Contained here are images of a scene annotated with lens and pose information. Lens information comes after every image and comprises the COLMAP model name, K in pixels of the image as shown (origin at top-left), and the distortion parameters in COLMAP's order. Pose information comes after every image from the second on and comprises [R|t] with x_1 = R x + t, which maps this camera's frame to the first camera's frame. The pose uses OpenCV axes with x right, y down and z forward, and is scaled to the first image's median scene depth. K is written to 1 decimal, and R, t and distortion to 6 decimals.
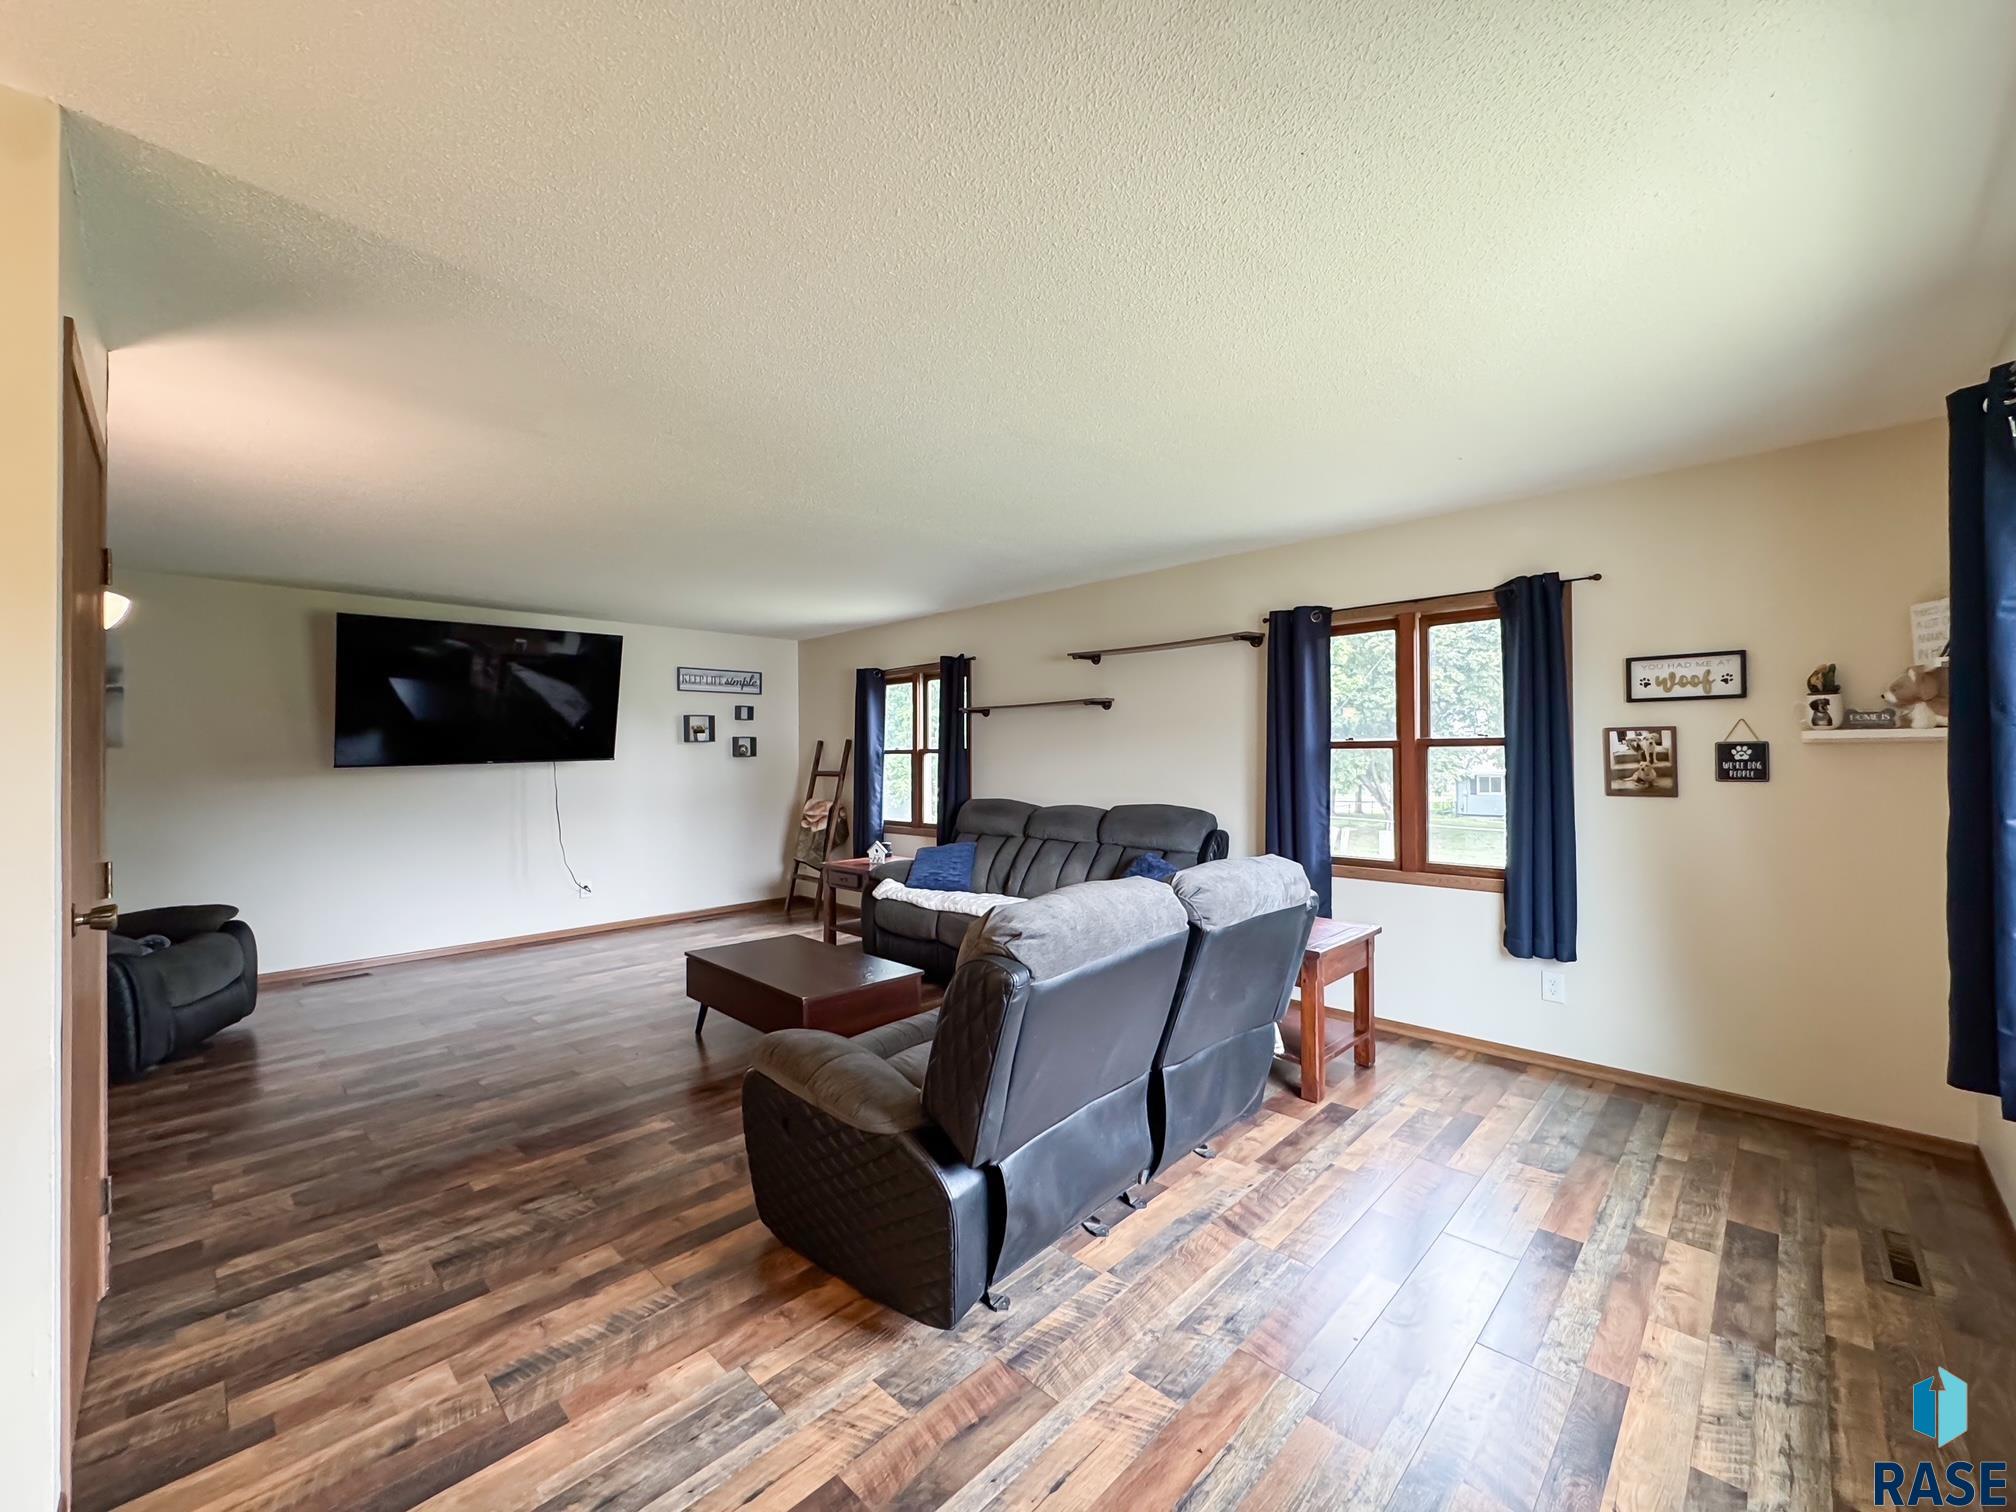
lens RADIAL K [[805.8, 0, 1007.2], [0, 805.8, 757.1], [0, 0, 1]] dist [-0.000440, -0.000640]
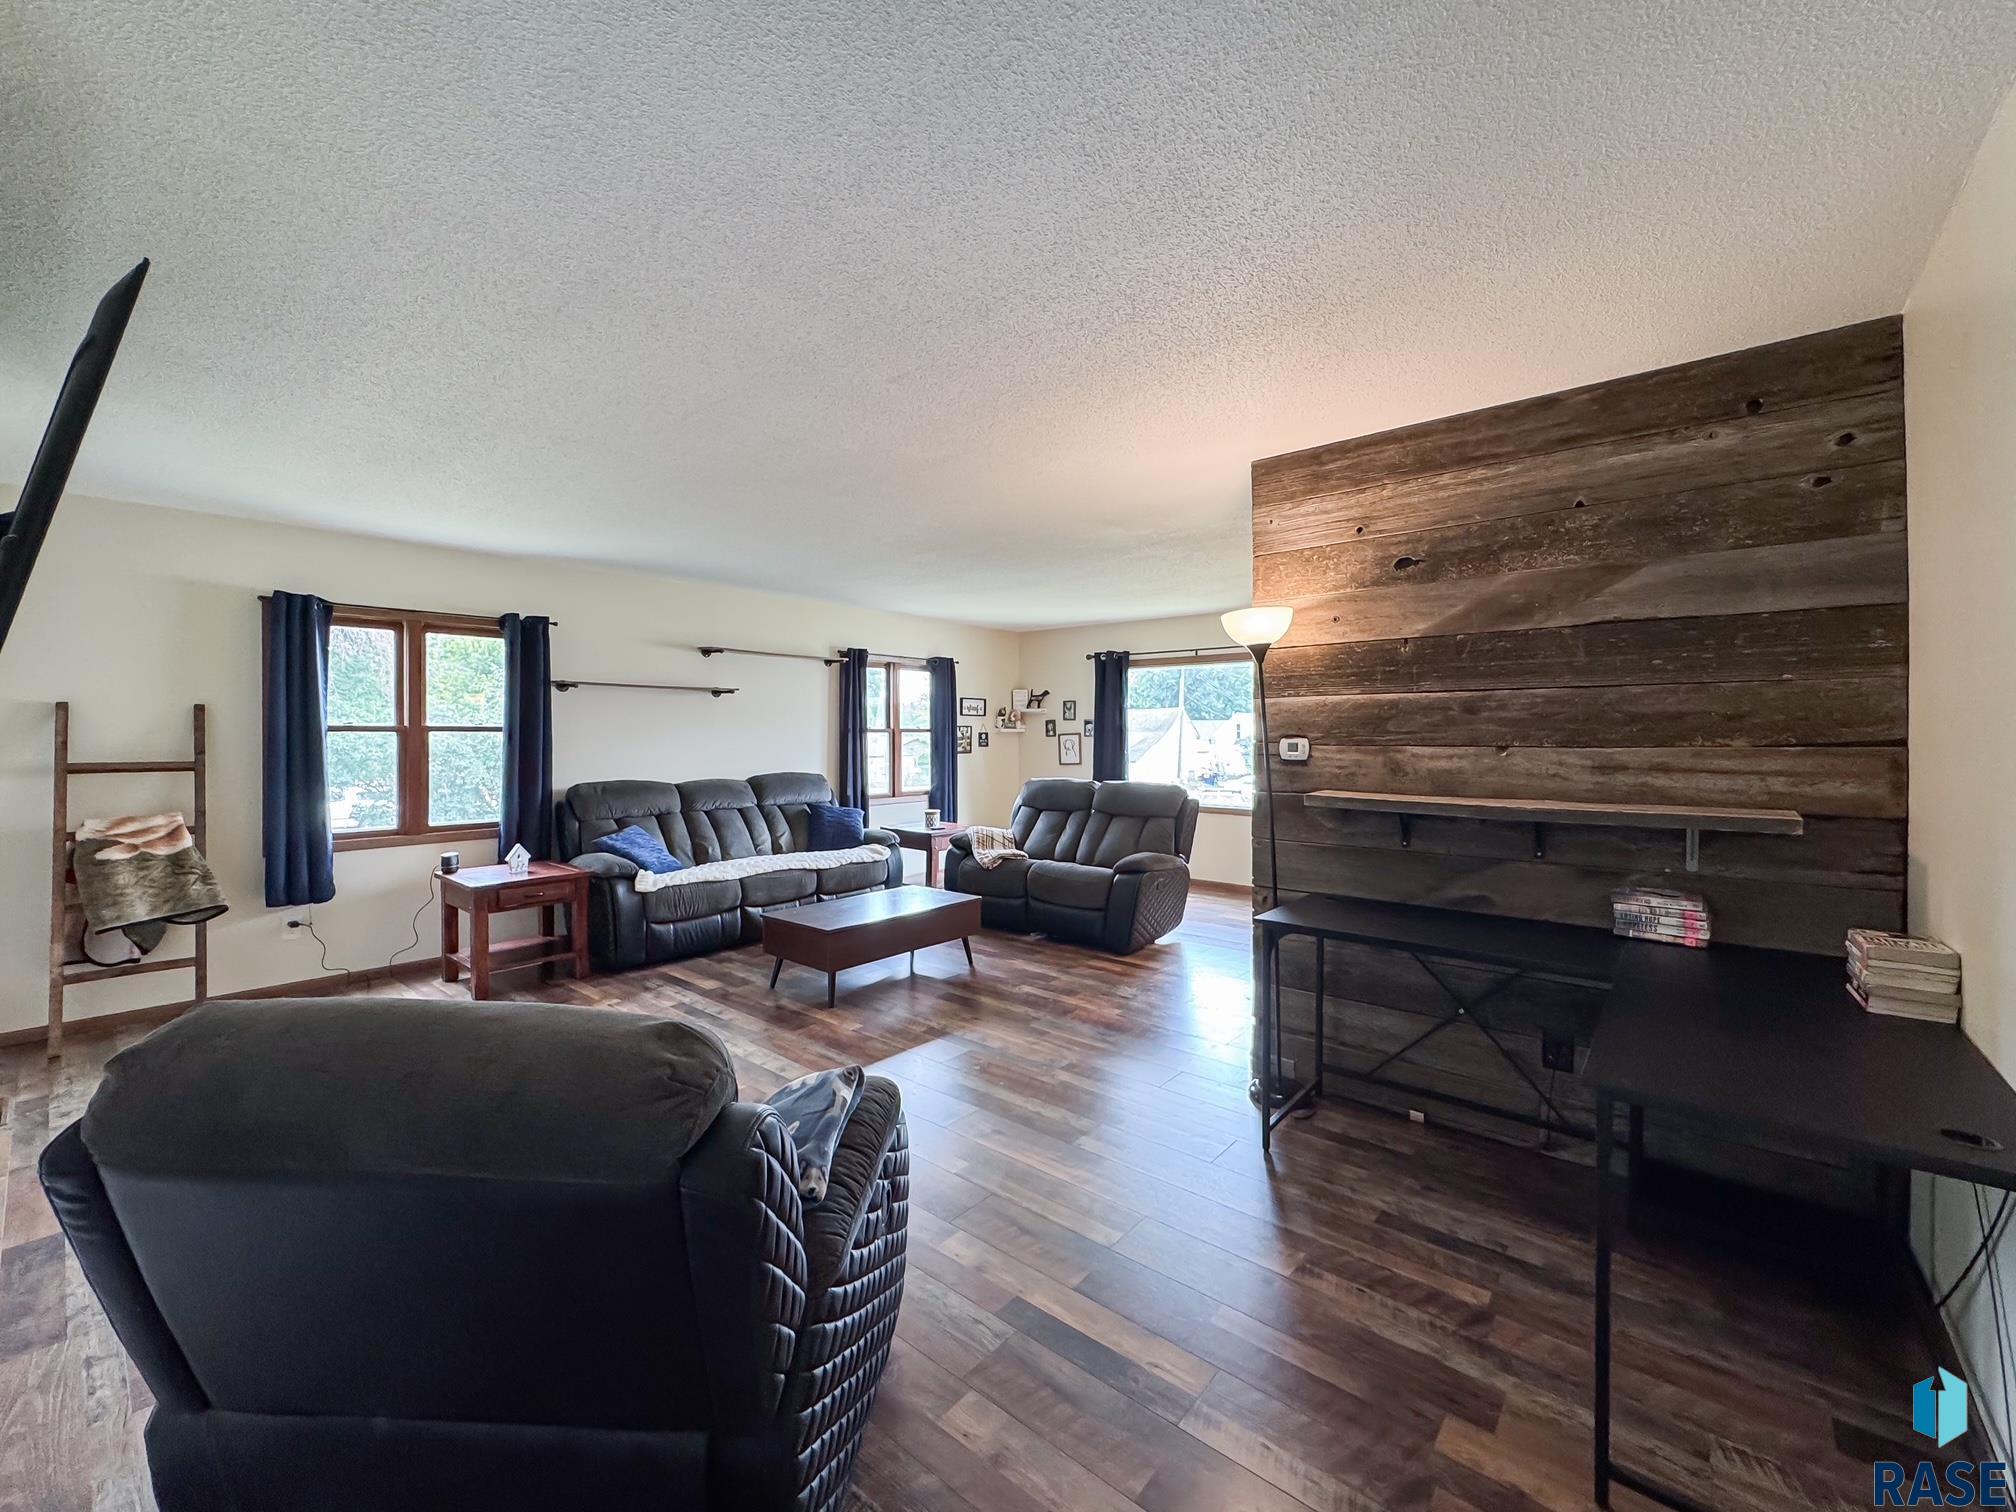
lens RADIAL K [[821.9, 0, 1006.2], [0, 821.9, 737.8], [0, 0, 1]] dist [-0.004585, -0.000120]
pose [[-0.063714, 0.003995, 0.997960, -2.415427], [0.001815, 0.999991, -0.003888, 0.013726], [-0.997967, 0.001563, -0.063721, 1.430026]]
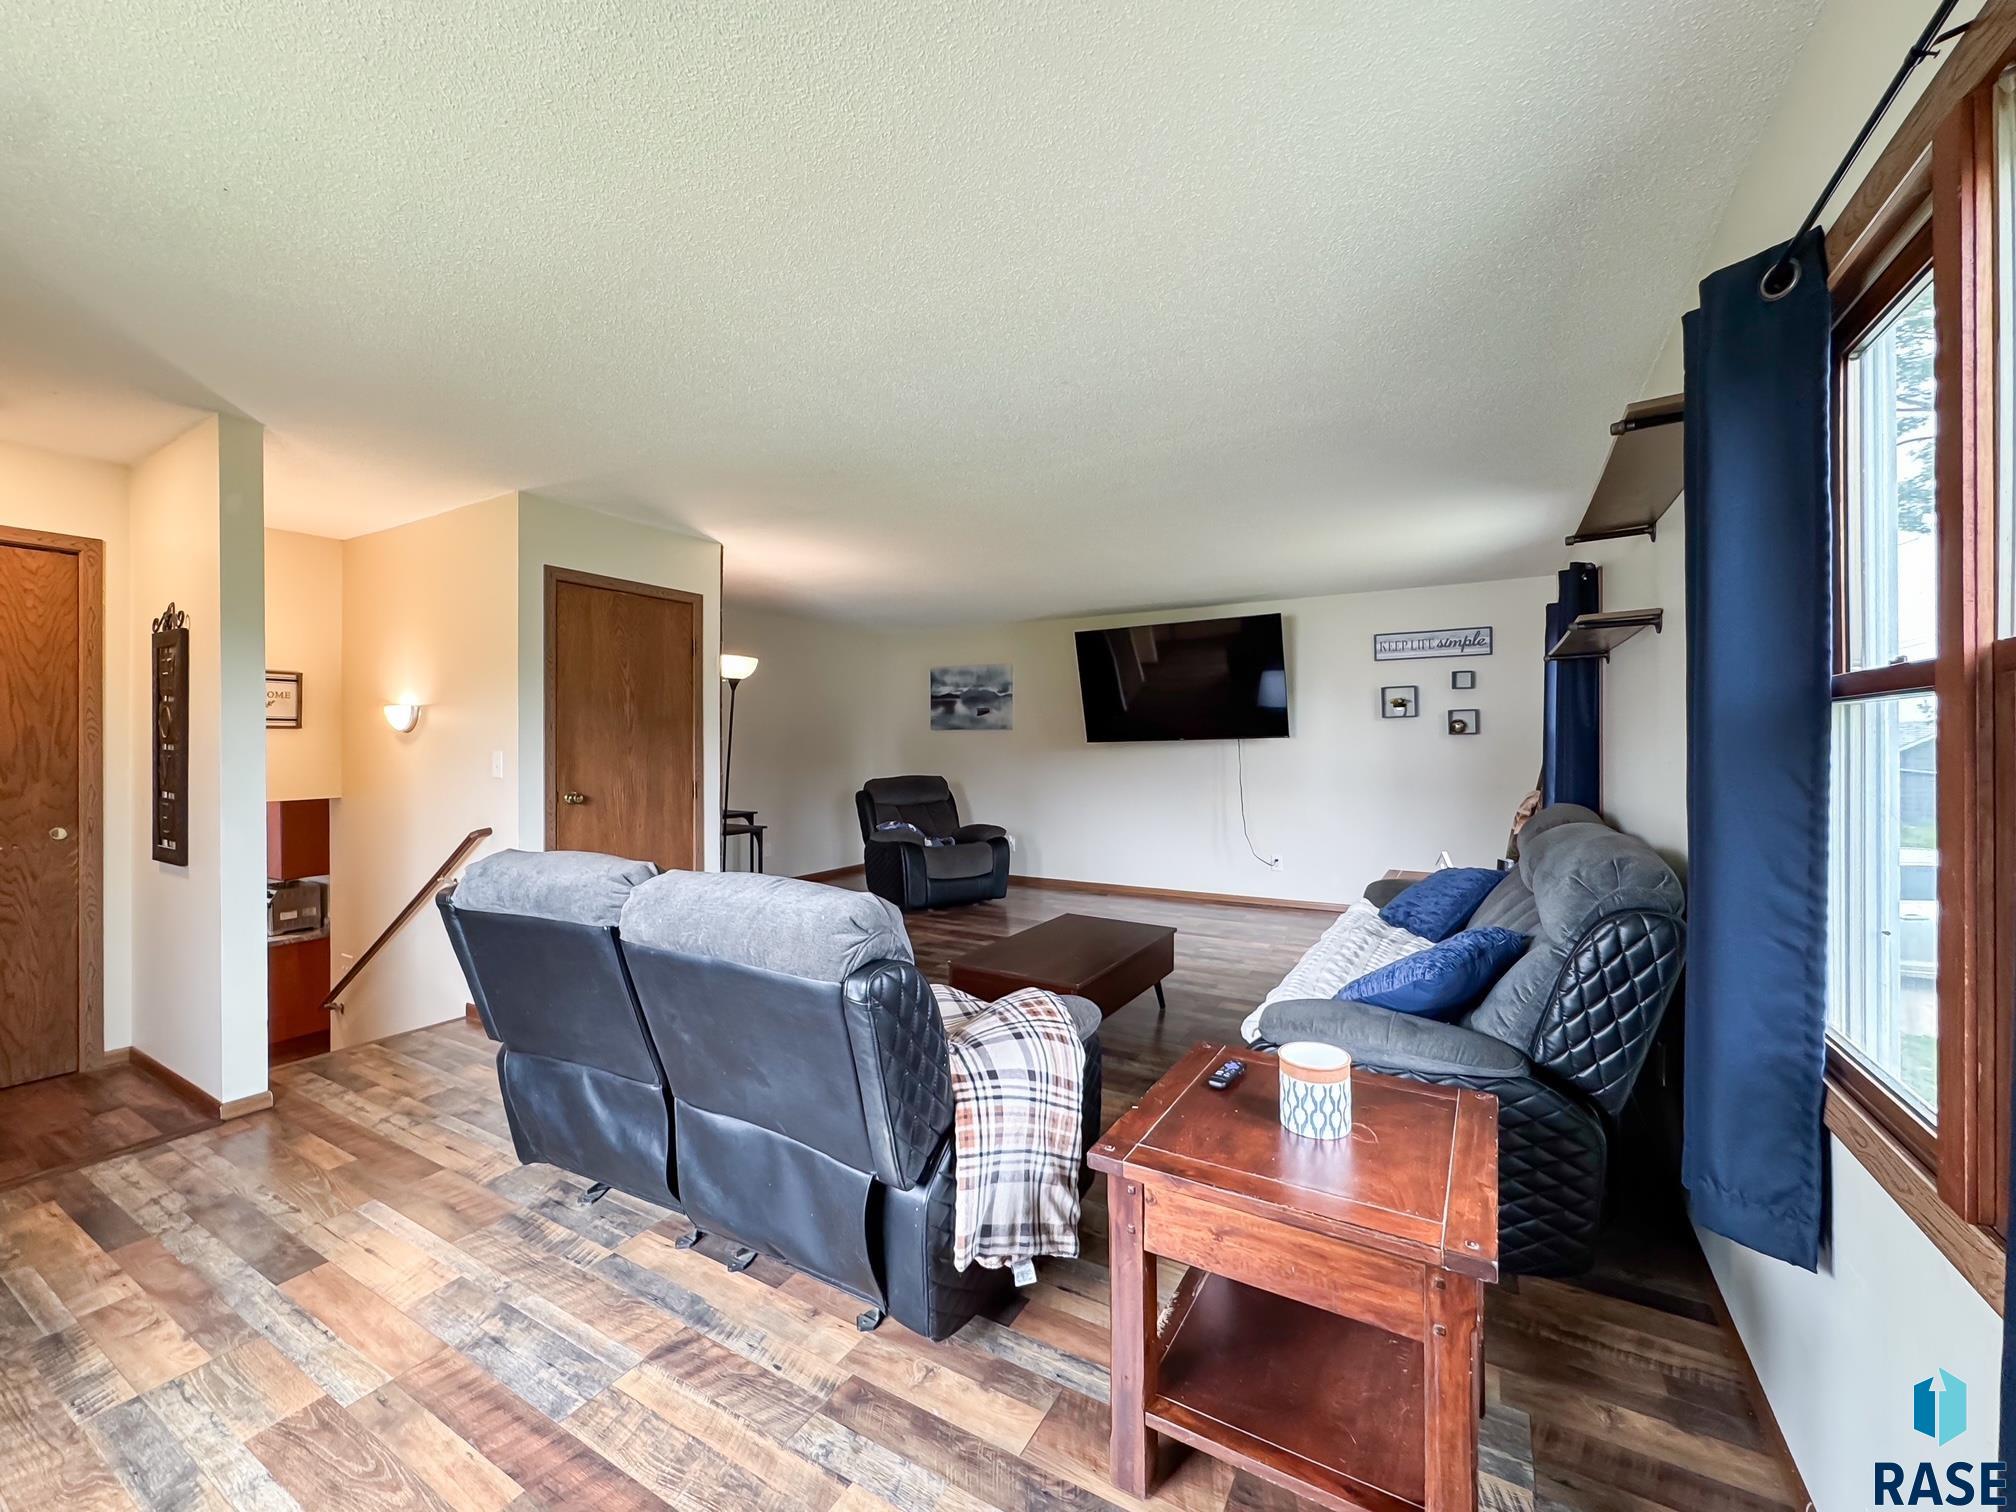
lens RADIAL K [[809.4, 0, 1008.2], [0, 809.4, 745.5], [0, 0, 1]] dist [-0.005747, 0.000012]
pose [[0.251331, 0.010631, -0.967843, 1.074500], [-0.001312, 0.999943, 0.010643, 0.008965], [0.967900, -0.001405, 0.251331, 1.102068]]
